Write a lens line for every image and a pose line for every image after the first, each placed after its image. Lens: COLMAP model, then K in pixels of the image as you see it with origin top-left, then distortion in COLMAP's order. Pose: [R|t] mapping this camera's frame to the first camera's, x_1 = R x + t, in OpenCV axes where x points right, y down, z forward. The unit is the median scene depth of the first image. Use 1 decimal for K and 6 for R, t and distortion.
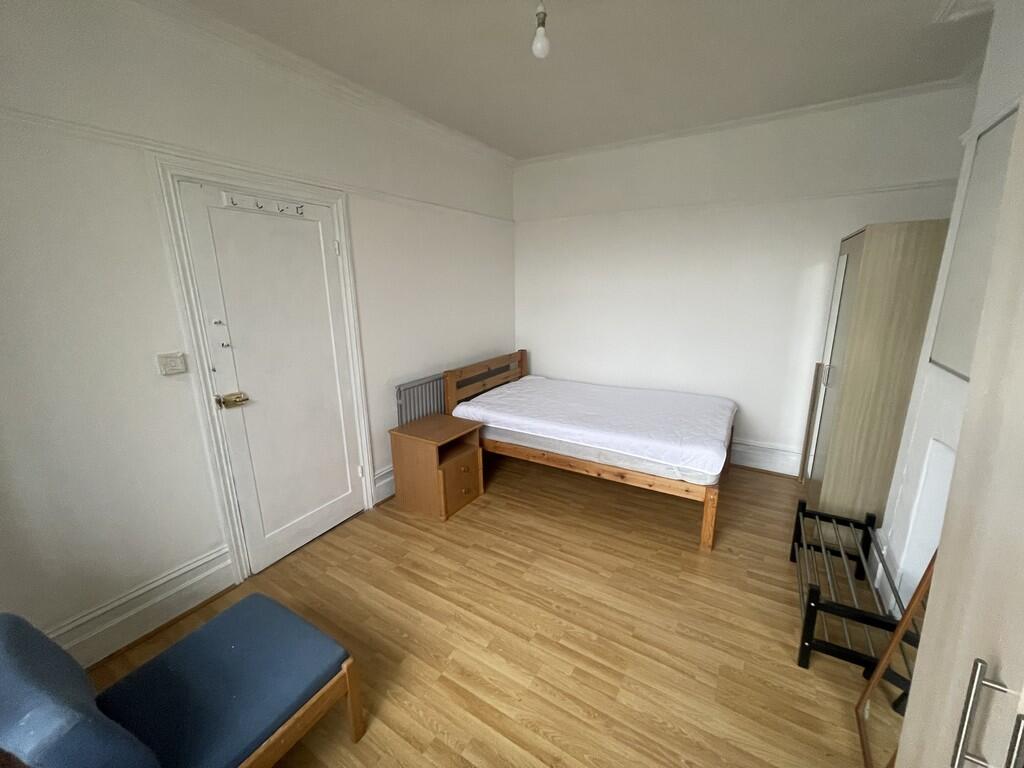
lens RADIAL K [[412.0, 0, 509.2], [0, 412.0, 383.3], [0, 0, 1]] dist [-0.000205, 0.000246]
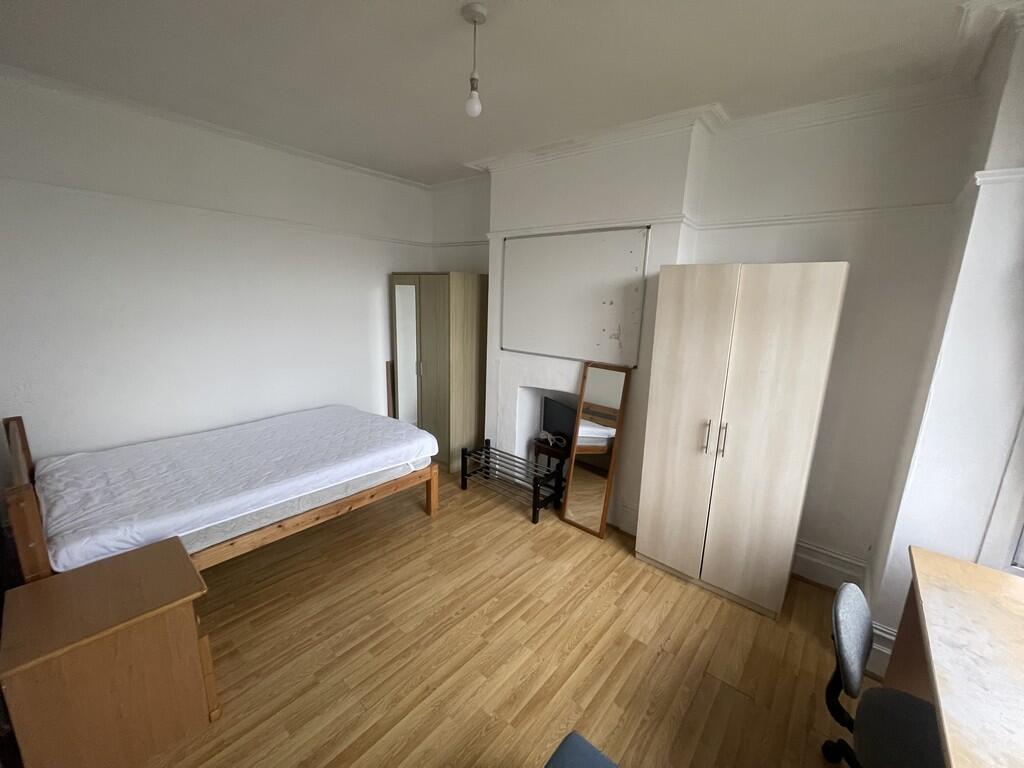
lens RADIAL K [[412.0, 0, 509.2], [0, 412.0, 383.3], [0, 0, 1]] dist [-0.000205, 0.000246]
pose [[0.147403, -0.187843, 0.971075, -0.804963], [0.192601, 0.968457, 0.158101, -0.182181], [-0.970143, 0.163726, 0.178932, 0.593734]]
